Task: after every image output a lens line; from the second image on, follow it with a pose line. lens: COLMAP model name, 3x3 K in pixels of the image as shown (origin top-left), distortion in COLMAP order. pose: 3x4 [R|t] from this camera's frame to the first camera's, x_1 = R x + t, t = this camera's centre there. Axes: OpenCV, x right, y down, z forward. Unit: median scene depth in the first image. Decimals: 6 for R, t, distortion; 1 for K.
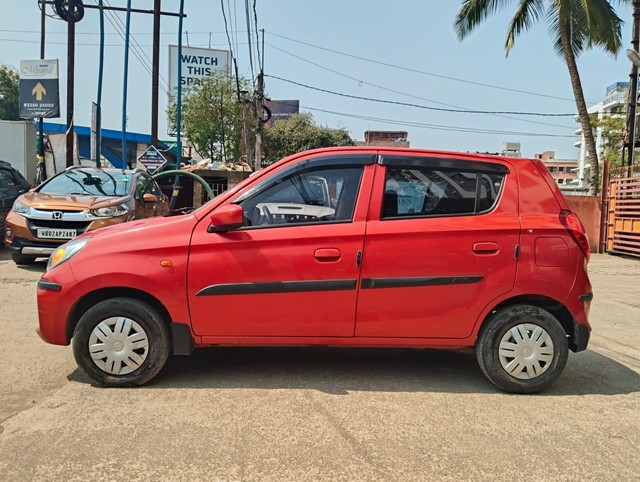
lens RADIAL K [[514.9, 0, 320.0], [0, 514.9, 241.0], [0, 0, 1]] dist [0.008473, -0.025887]
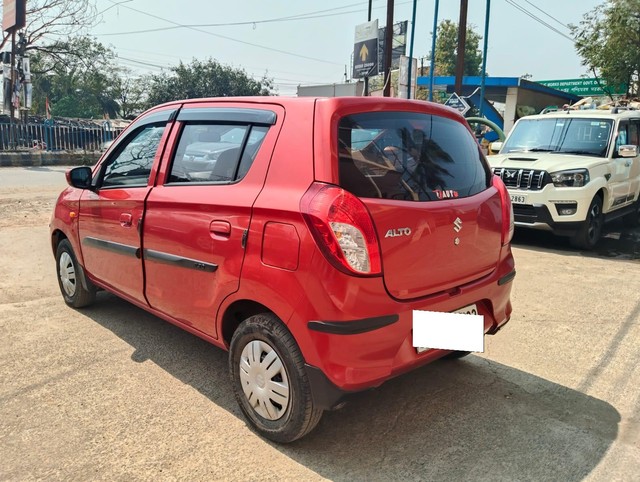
lens RADIAL K [[514.9, 0, 320.0], [0, 514.9, 241.0], [0, 0, 1]] dist [0.008473, -0.025887]
pose [[0.664610, 0.121465, -0.737252, 0.952504], [-0.045284, 0.991432, 0.122520, -0.065177], [0.745817, -0.048042, 0.664416, 0.599814]]
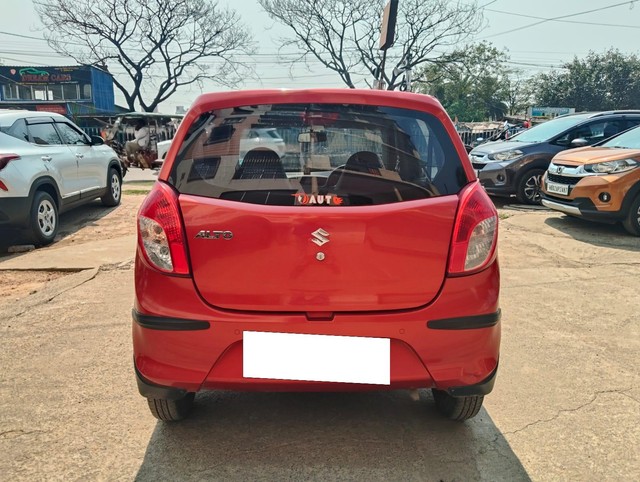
lens RADIAL K [[514.9, 0, 320.0], [0, 514.9, 241.0], [0, 0, 1]] dist [0.008473, -0.025887]
pose [[-0.008852, 0.162008, -0.986750, 1.135494], [-0.068809, 0.984351, 0.162232, -0.100274], [0.997591, 0.069333, 0.002434, 1.224136]]
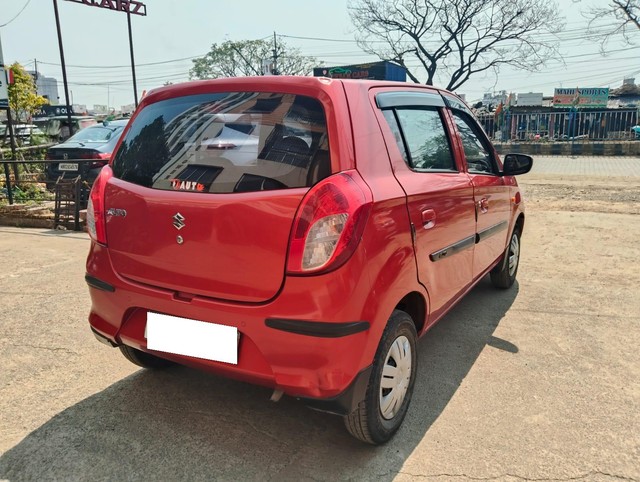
lens RADIAL K [[517.7, 0, 320.0], [0, 517.7, 241.0], [0, 0, 1]] dist [0.002159, -0.007737]
pose [[-0.550877, 0.152129, -0.820605, 0.977043], [-0.054856, 0.974520, 0.217488, -0.132359], [0.832782, 0.164824, -0.528495, 1.712135]]
